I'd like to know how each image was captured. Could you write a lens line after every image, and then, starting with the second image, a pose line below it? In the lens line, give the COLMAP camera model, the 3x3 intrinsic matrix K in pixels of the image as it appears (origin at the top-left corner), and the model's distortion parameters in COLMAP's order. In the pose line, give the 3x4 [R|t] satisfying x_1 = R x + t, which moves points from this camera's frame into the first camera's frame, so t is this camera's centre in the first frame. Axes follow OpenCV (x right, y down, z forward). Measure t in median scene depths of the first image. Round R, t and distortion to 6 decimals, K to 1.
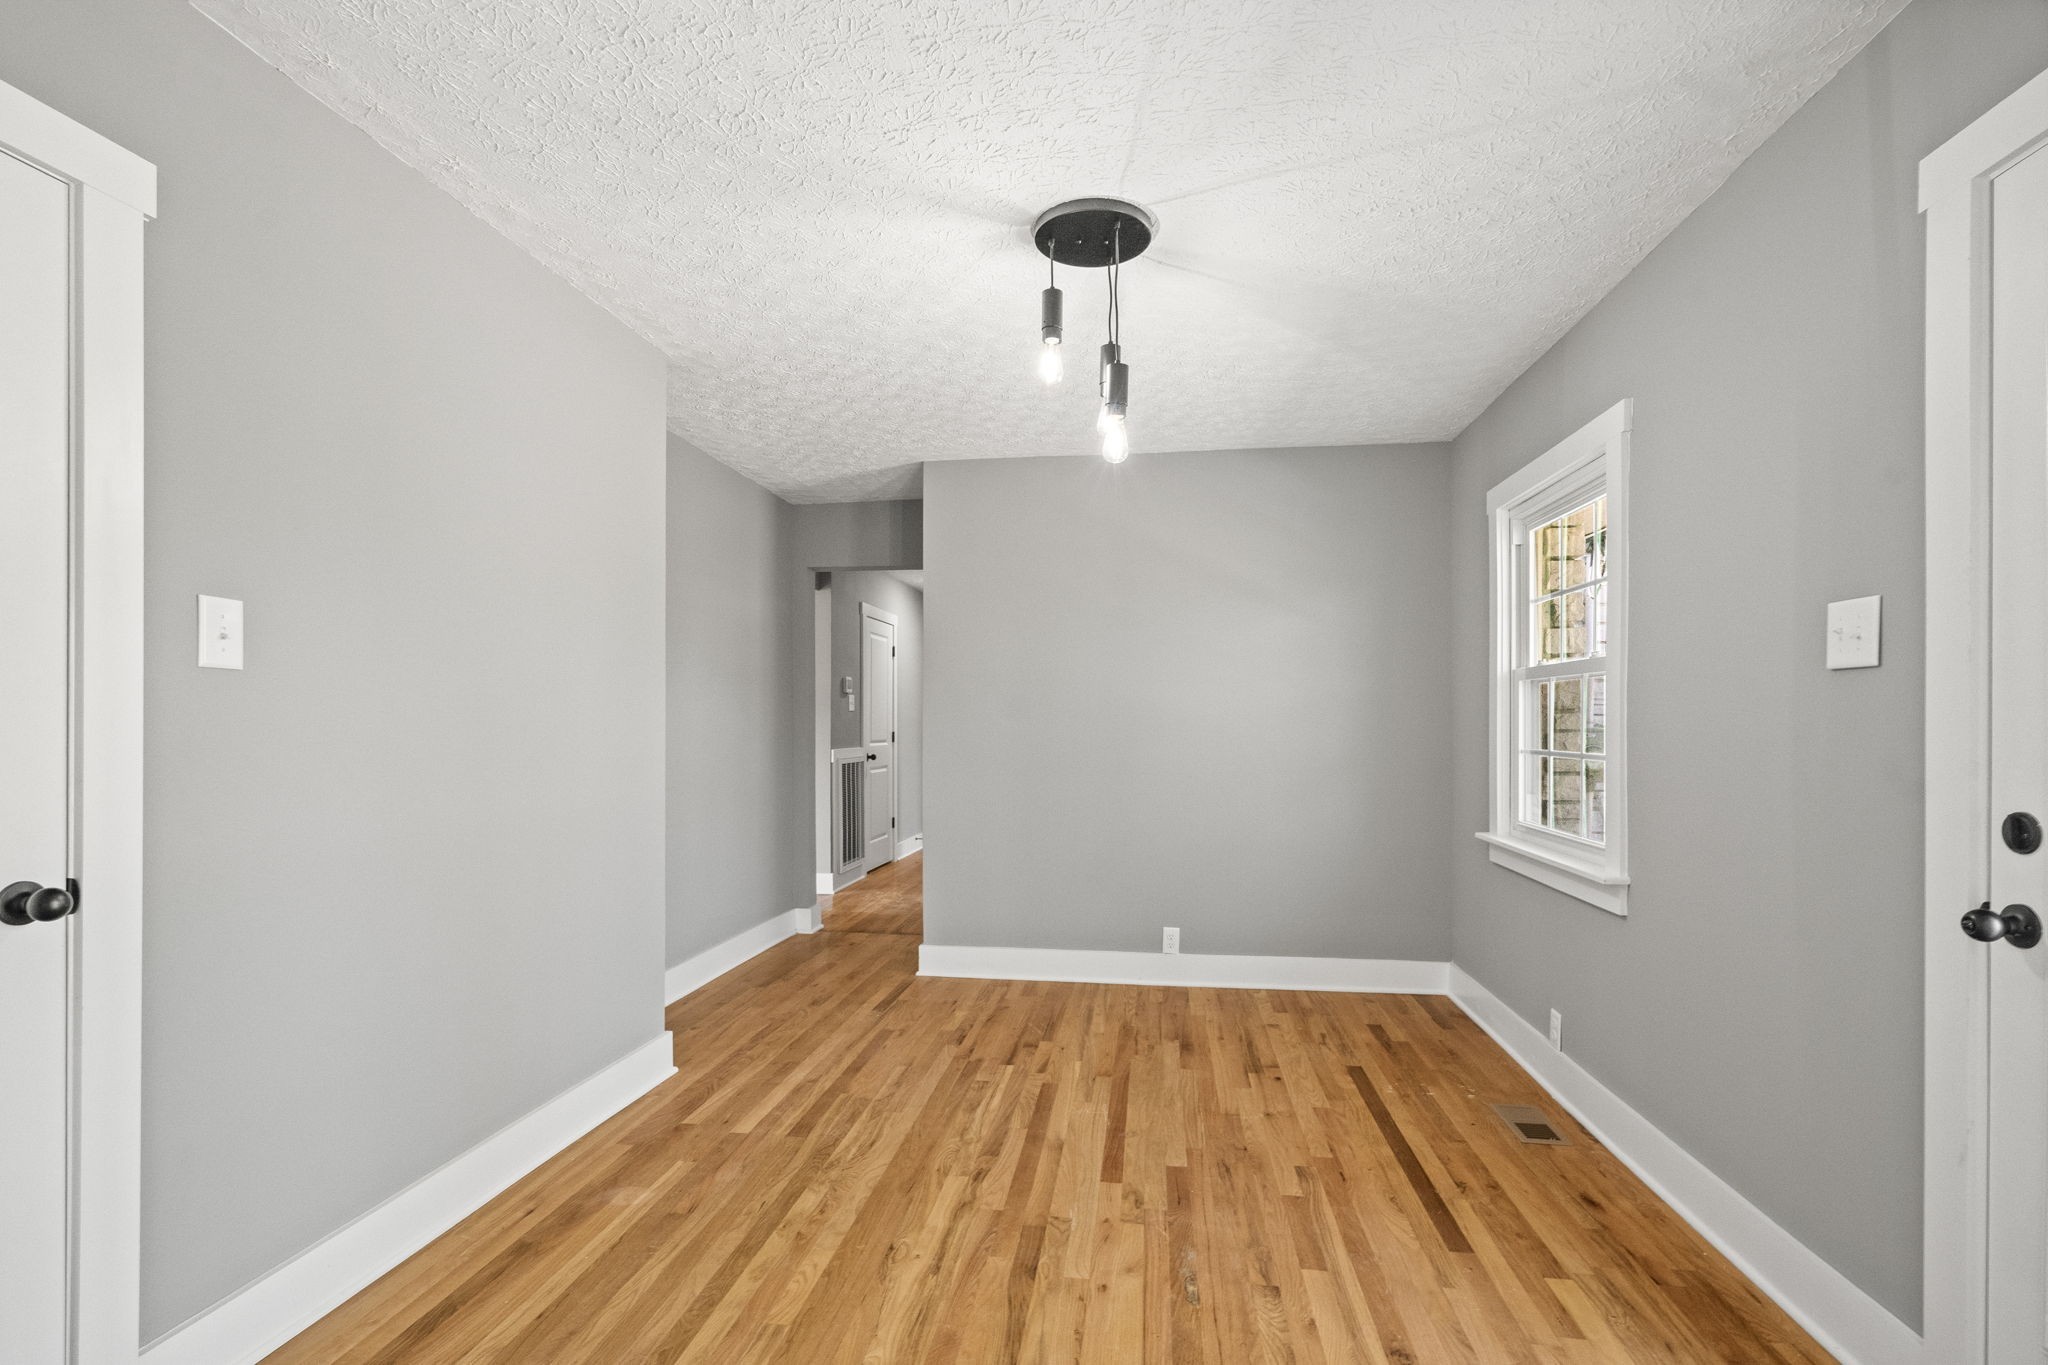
lens RADIAL K [[969.1, 0, 1021.1], [0, 969.1, 732.8], [0, 0, 1]] dist [-0.004467, 0.003924]
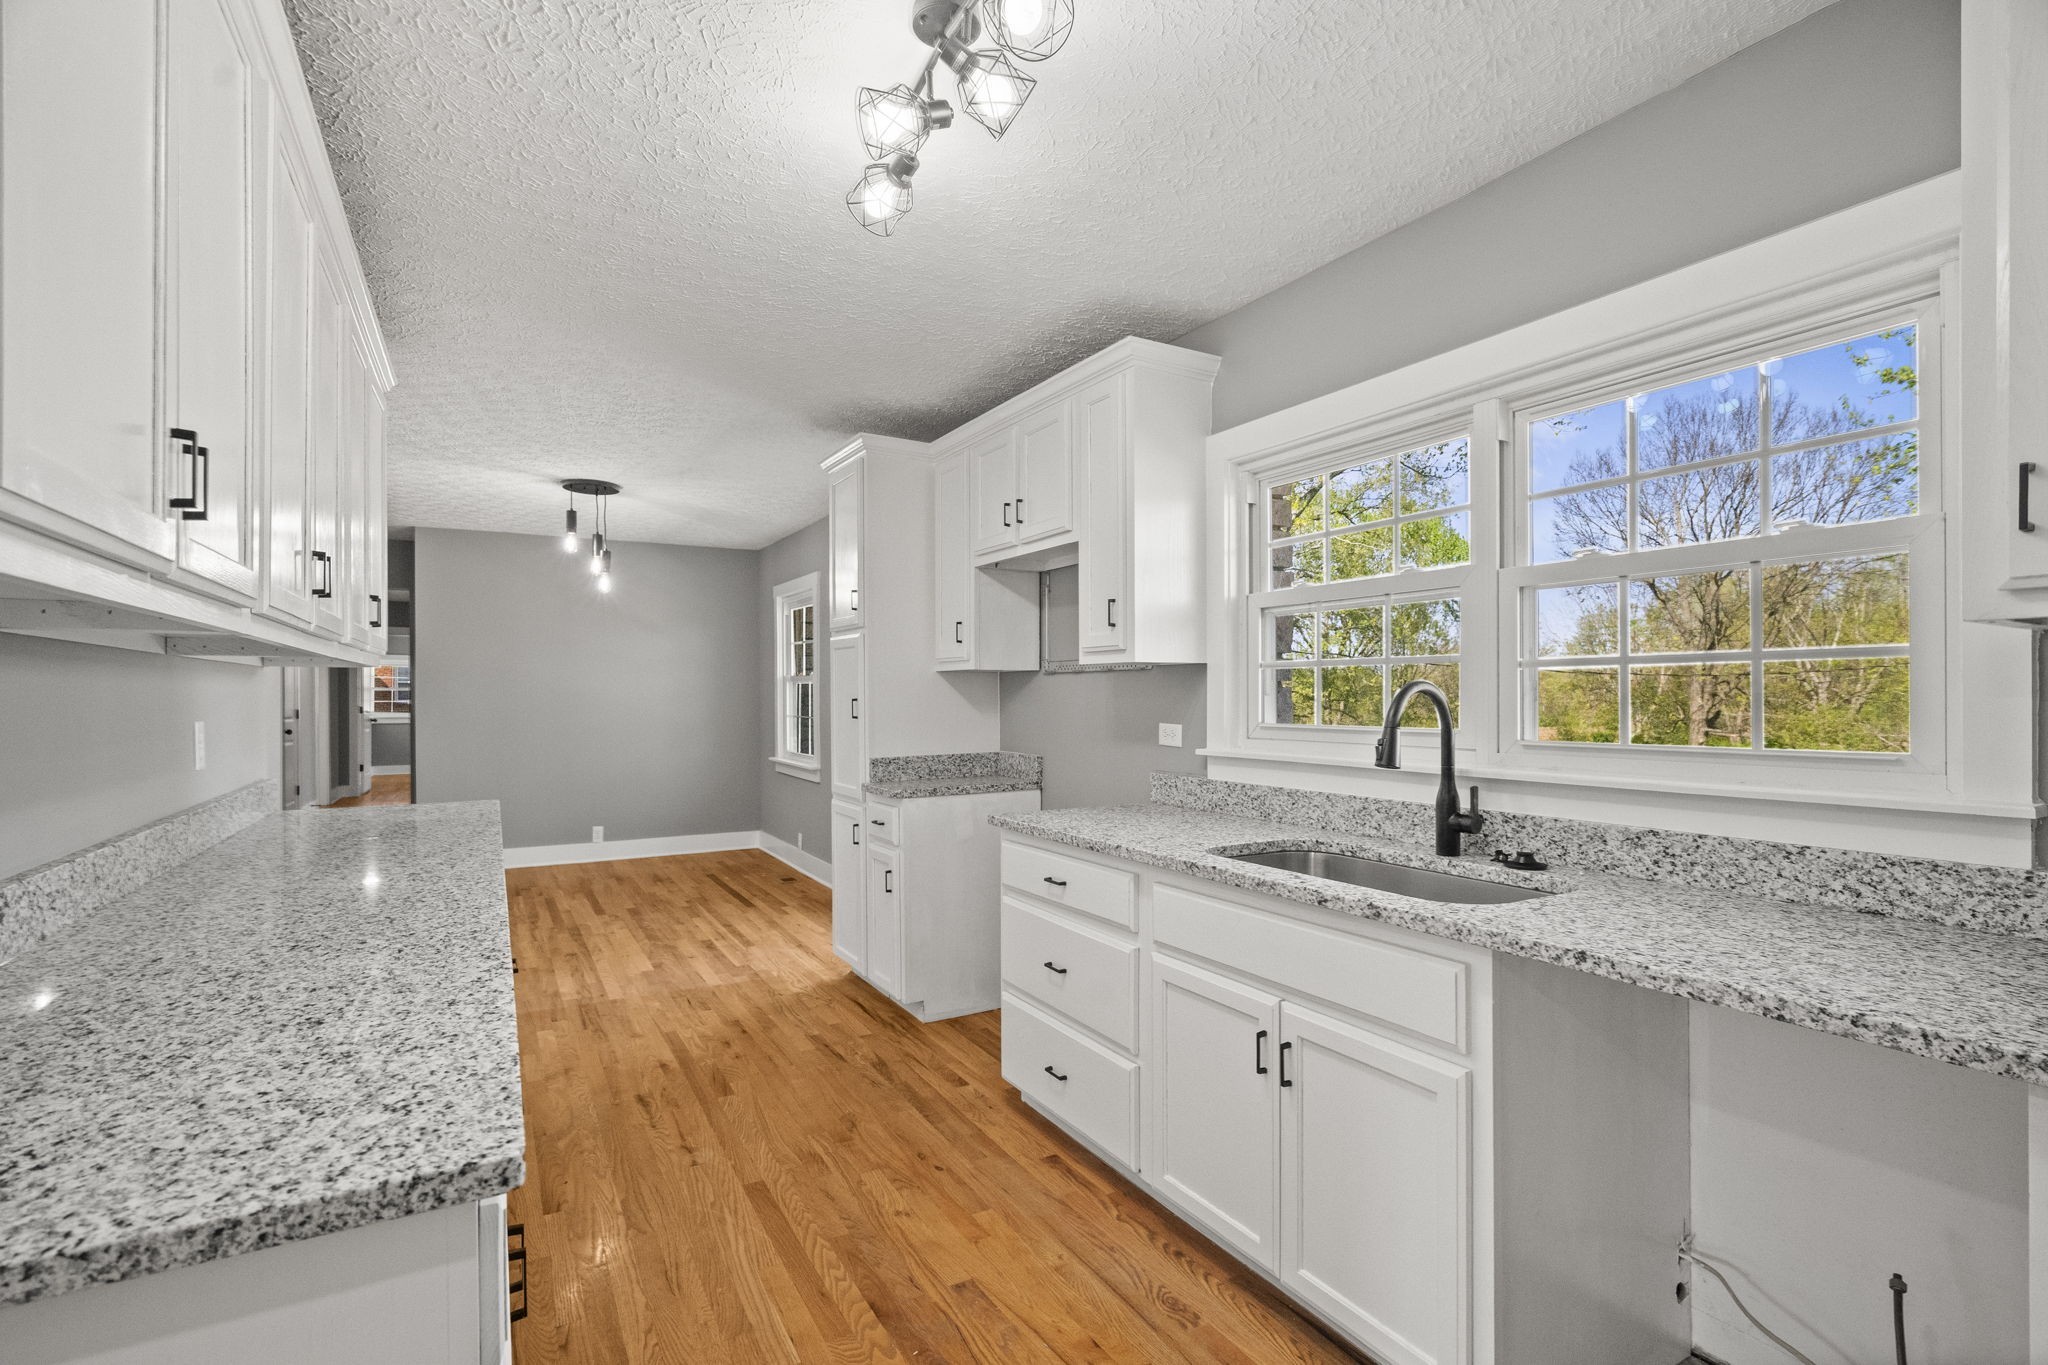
lens RADIAL K [[969.1, 0, 1023.9], [0, 969.1, 699.6], [0, 0, 1]] dist [-0.004467, 0.003924]
pose [[0.795685, -0.006956, 0.605671, -0.451165], [0.007483, 0.999971, 0.001653, -0.020247], [-0.605664, 0.003217, 0.795714, -1.276595]]
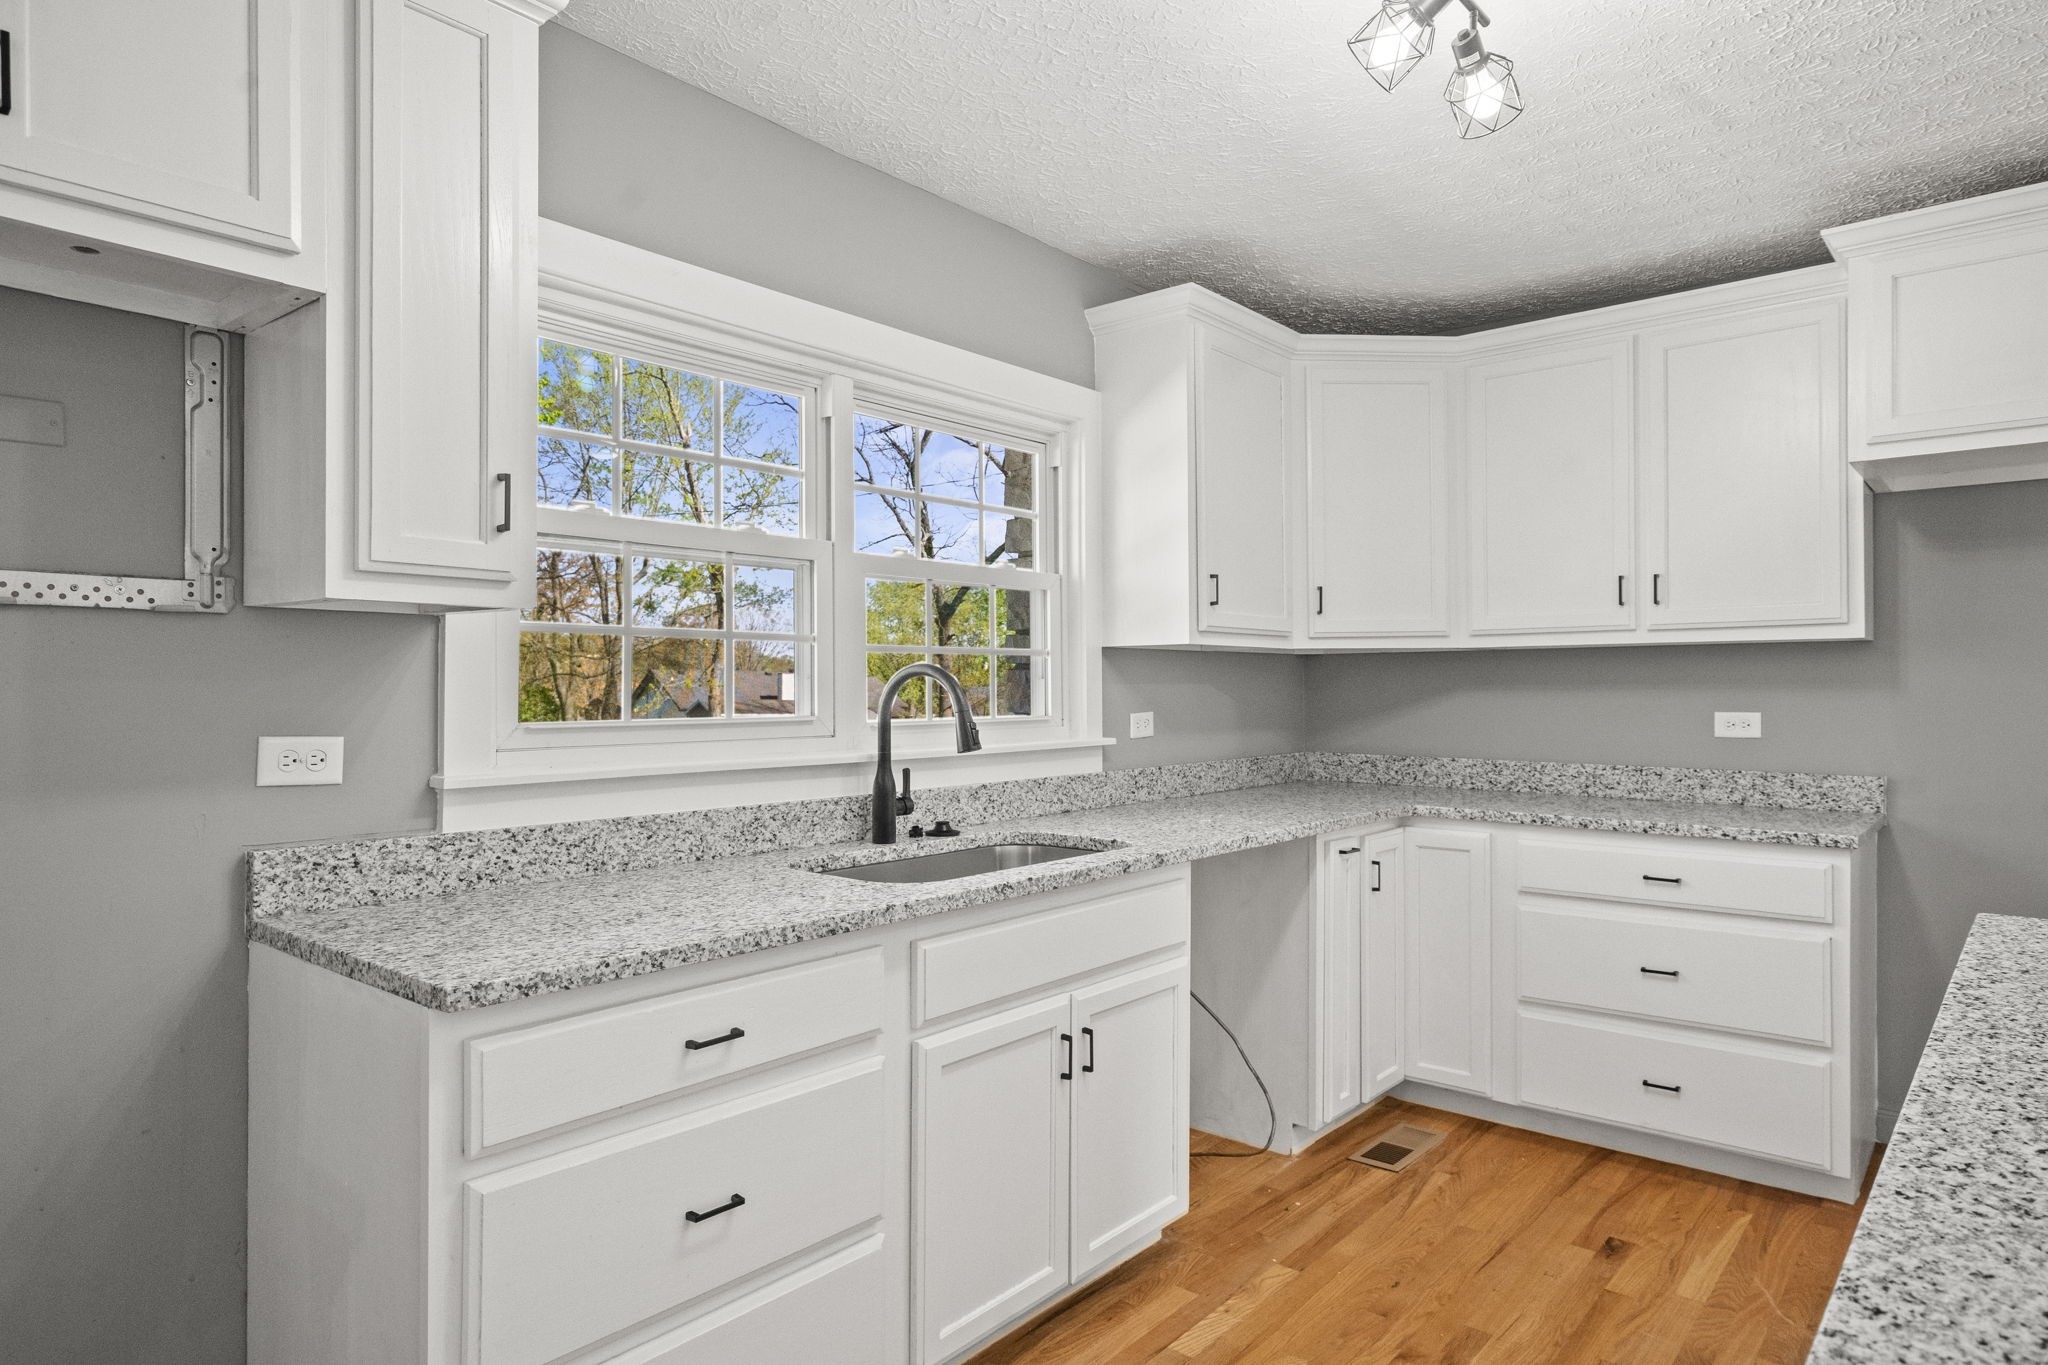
lens RADIAL K [[1222.3, 0, 1027.5], [0, 1222.3, 687.4], [0, 0, 1]] dist [0.009419, 0.003272]
pose [[-0.851690, -0.005217, 0.524021, -0.296754], [-0.001292, 0.999968, 0.007856, -0.020823], [-0.524045, 0.006014, -0.851669, -0.036898]]
